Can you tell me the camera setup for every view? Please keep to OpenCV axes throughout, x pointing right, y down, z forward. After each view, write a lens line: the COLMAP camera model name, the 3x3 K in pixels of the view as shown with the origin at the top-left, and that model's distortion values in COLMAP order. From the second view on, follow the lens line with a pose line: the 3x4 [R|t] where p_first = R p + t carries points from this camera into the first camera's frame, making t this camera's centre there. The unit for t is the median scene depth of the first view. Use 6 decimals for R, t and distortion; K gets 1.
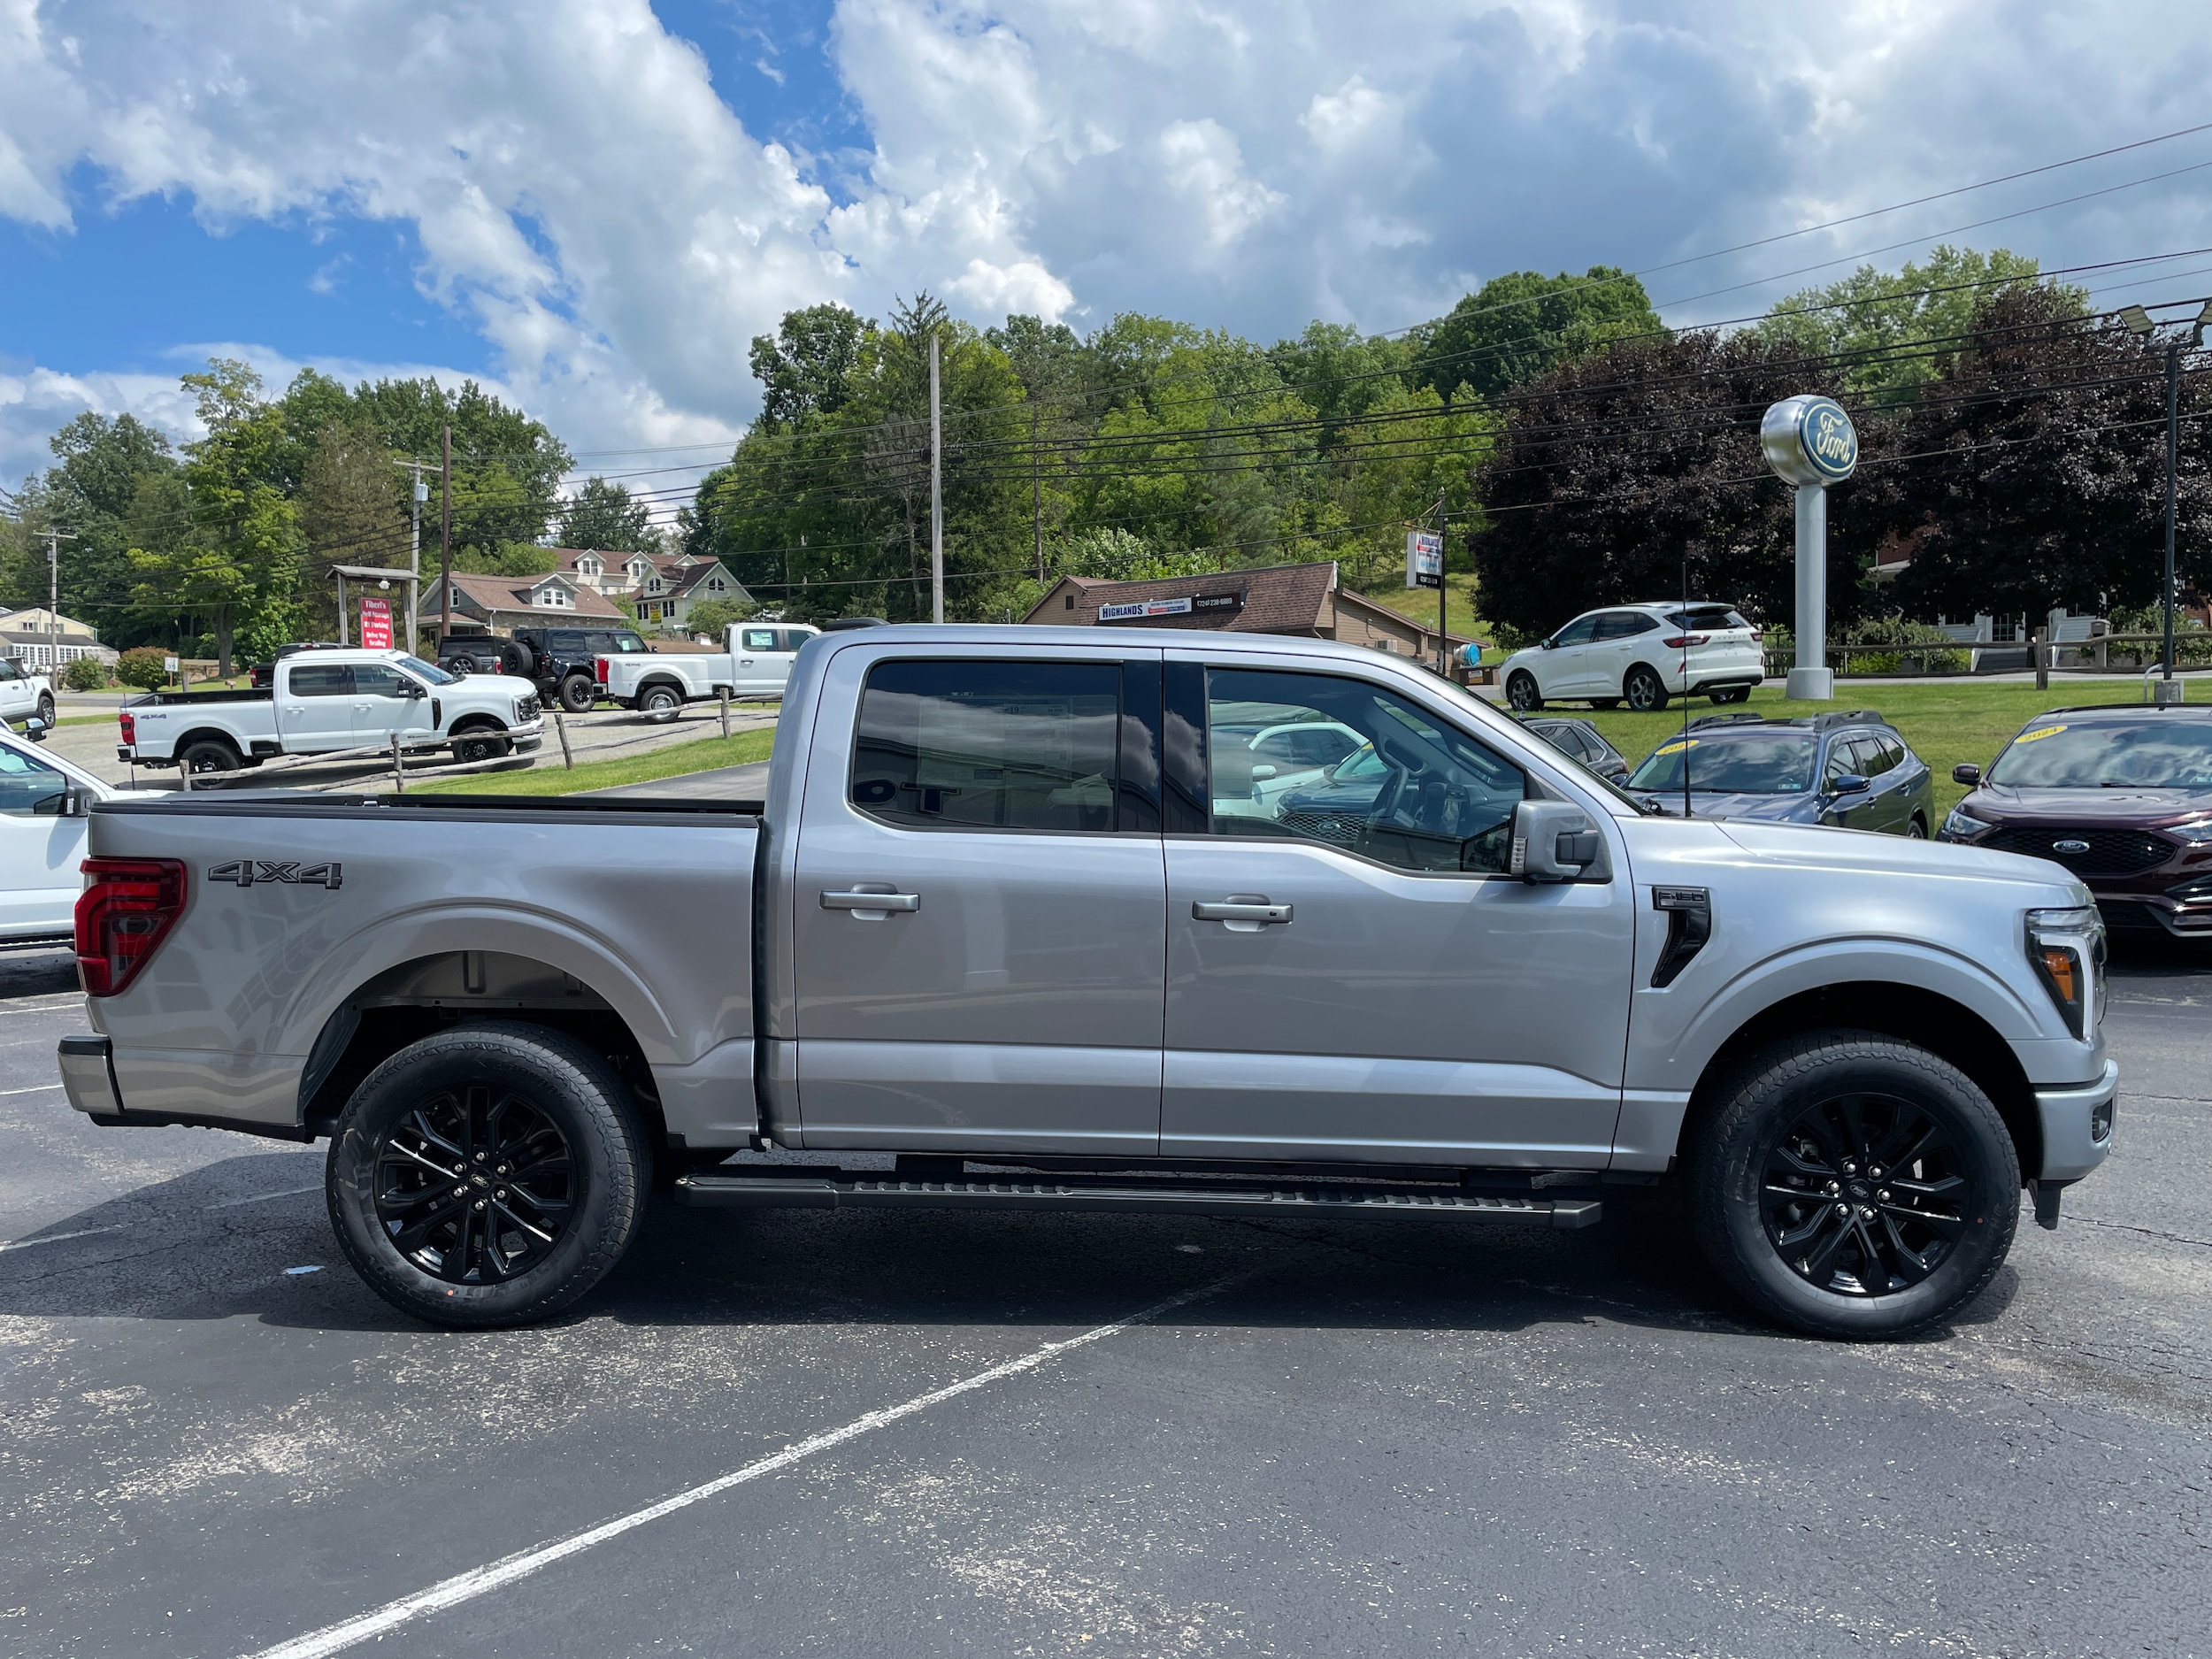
lens RADIAL K [[1660.6, 0, 1098.4], [0, 1660.6, 832.0], [0, 0, 1]] dist [0.102187, -0.124047]
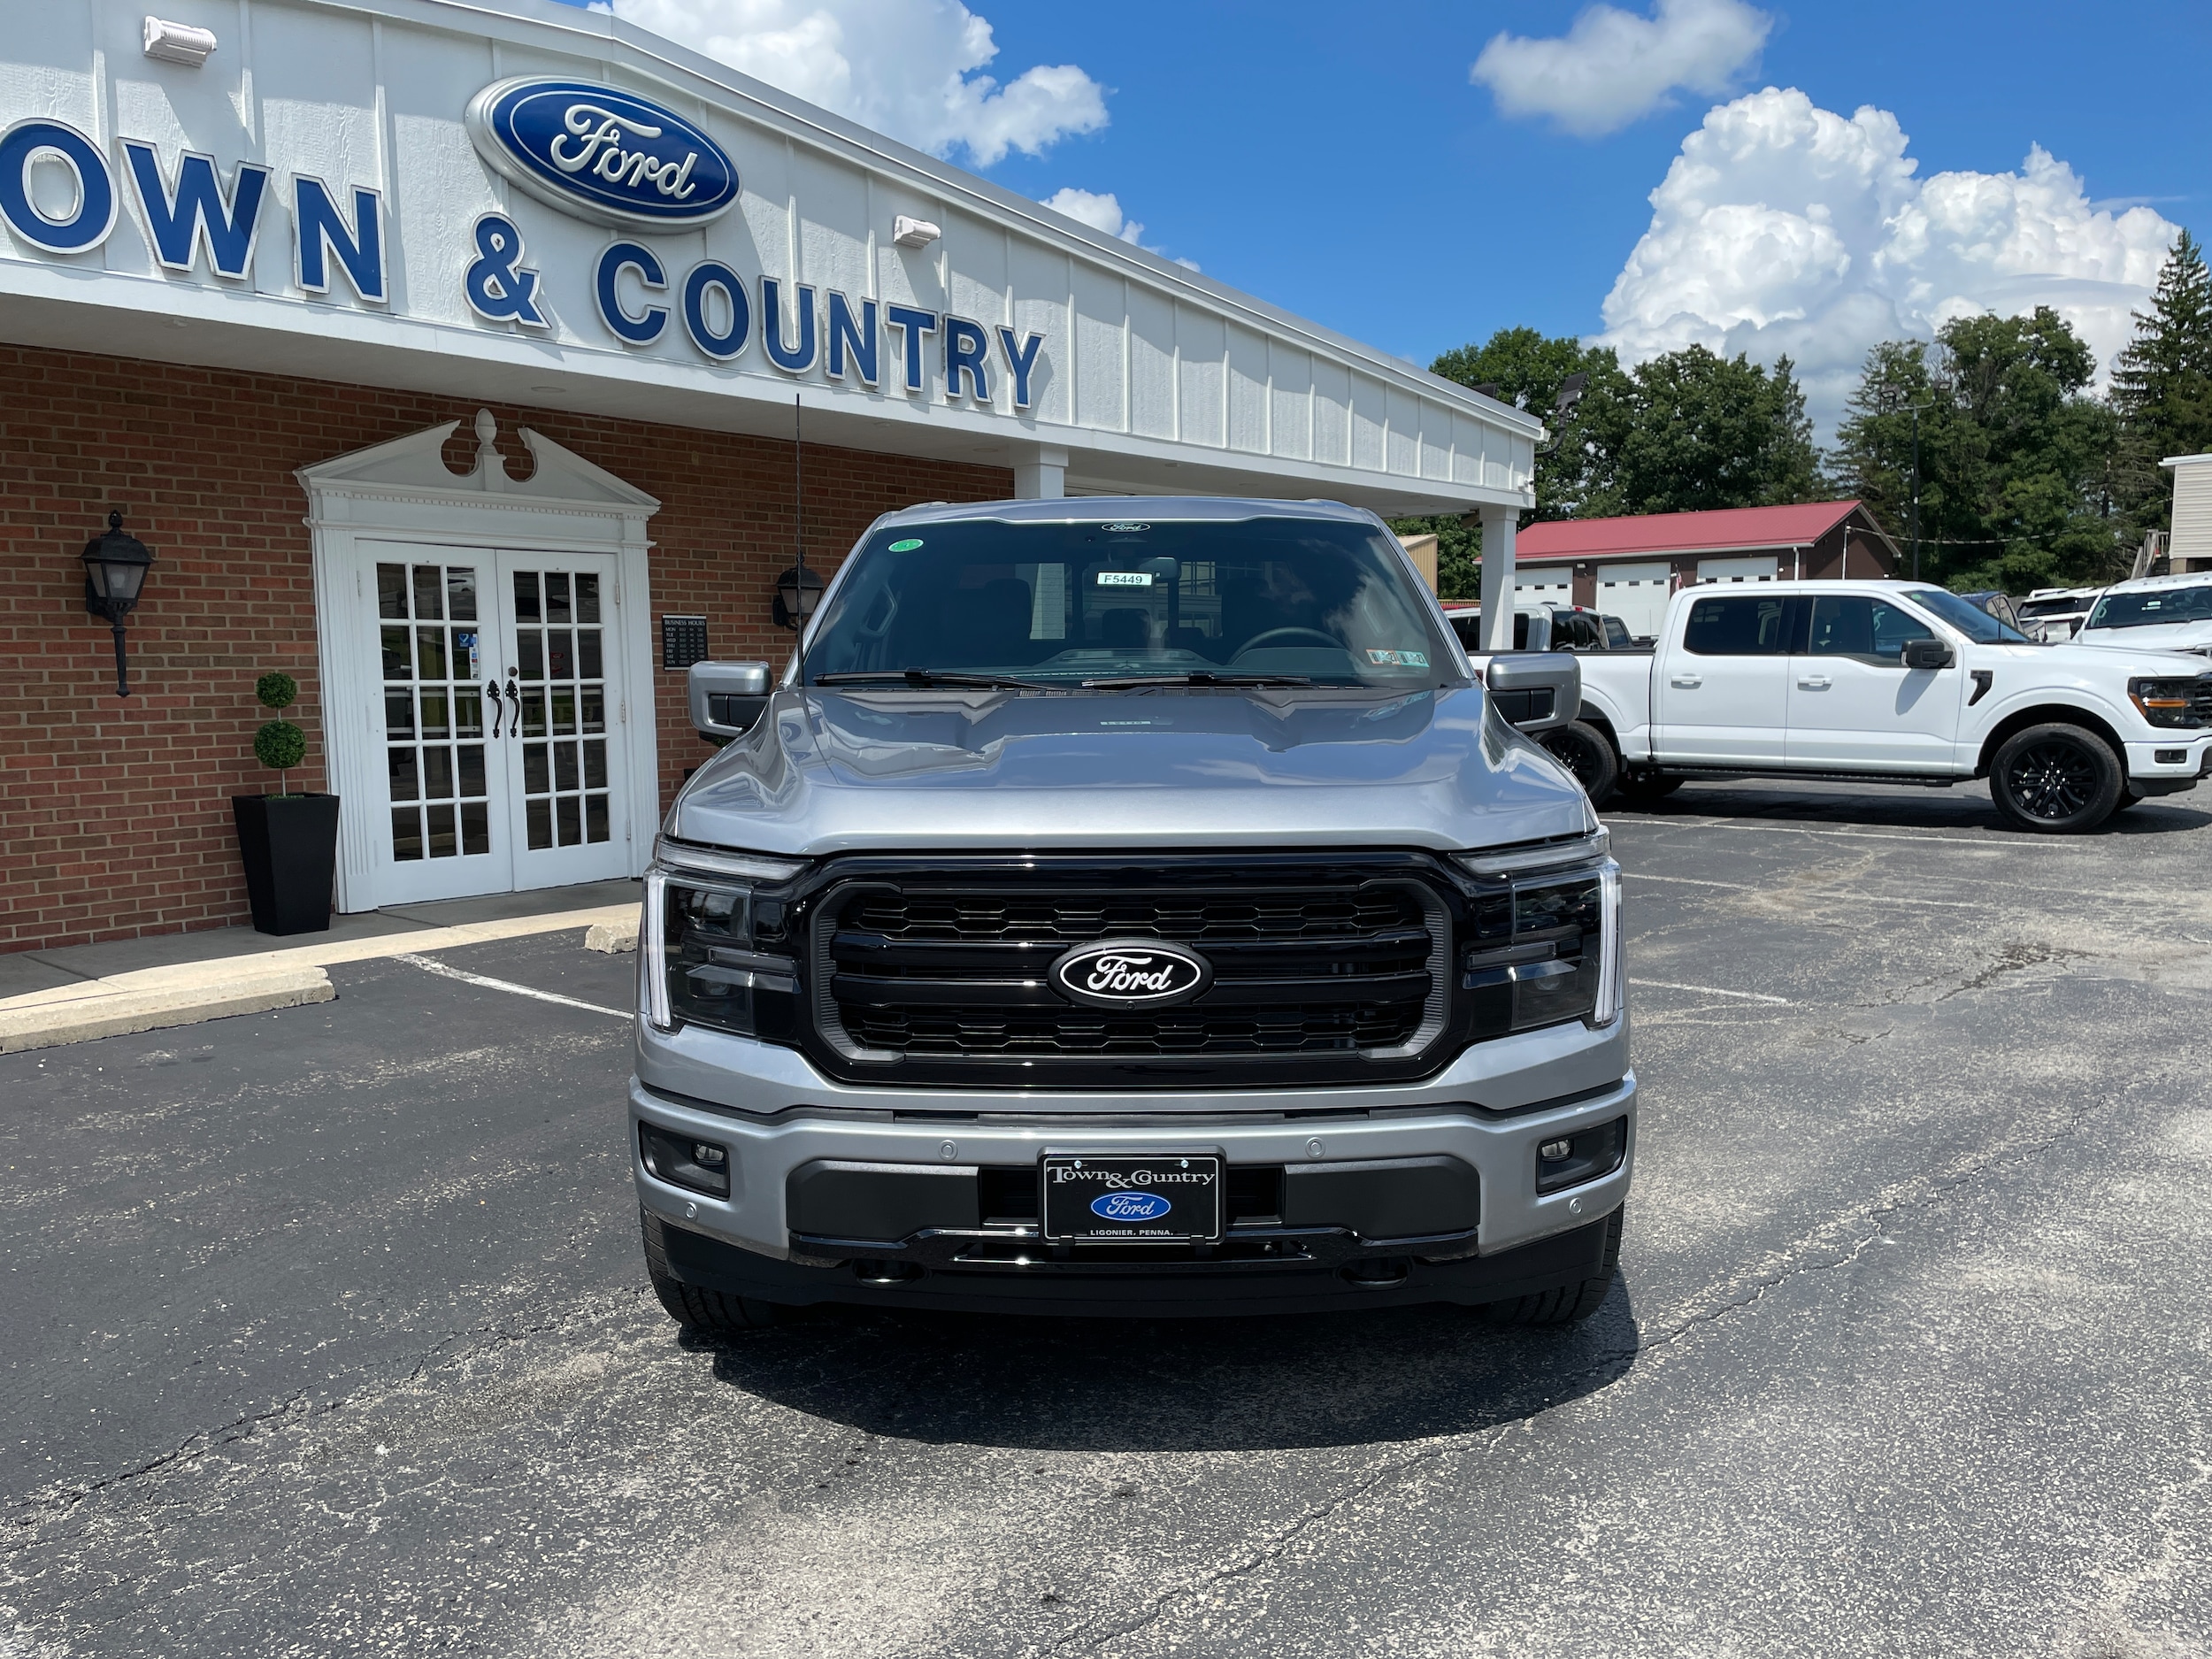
lens RADIAL K [[1660.6, 0, 1098.5], [0, 1660.6, 833.5], [0, 0, 1]] dist [0.102187, -0.124047]
pose [[0.005485, 0.121333, -0.992597, 0.148193], [-0.034433, 0.992046, 0.121075, -0.005363], [0.999392, 0.033514, 0.009619, 0.138467]]
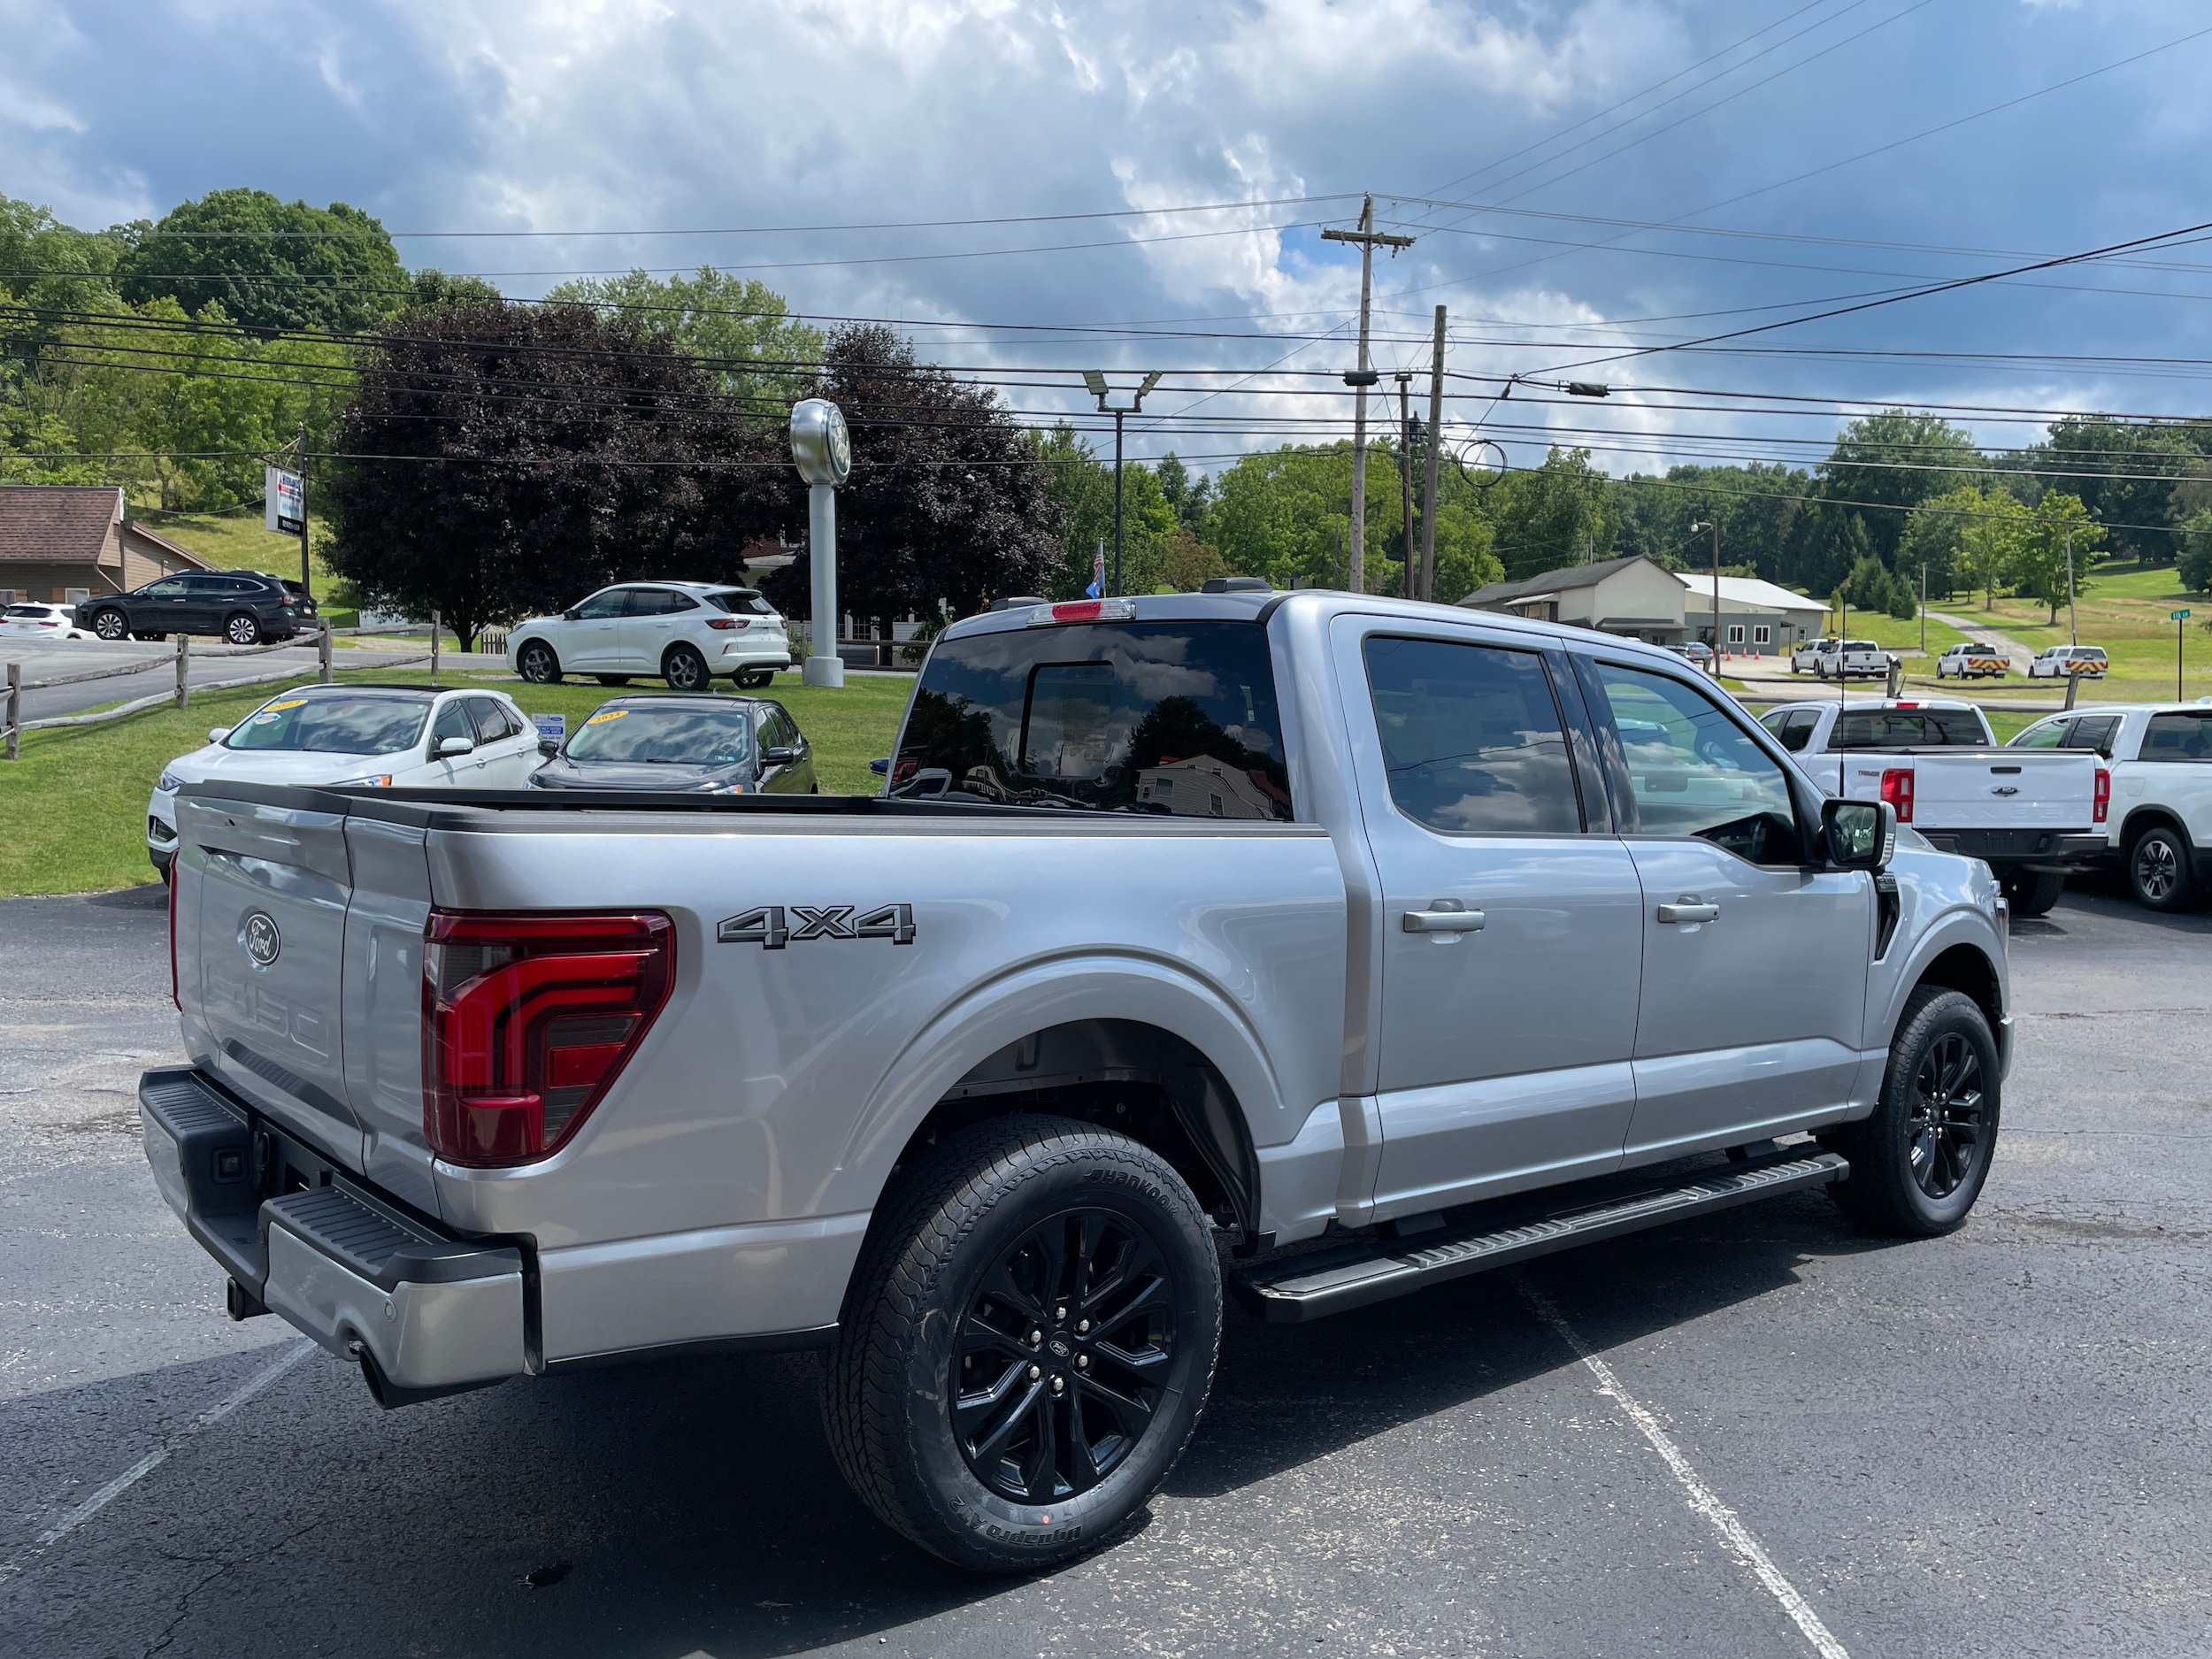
lens RADIAL K [[1660.6, 0, 1102.6], [0, 1660.6, 840.4], [0, 0, 1]] dist [0.102187, -0.124047]
pose [[0.749782, -0.020602, 0.661364, -0.096429], [0.007120, 0.999708, 0.023070, -0.002394], [-0.661647, -0.012589, 0.749710, 0.055777]]
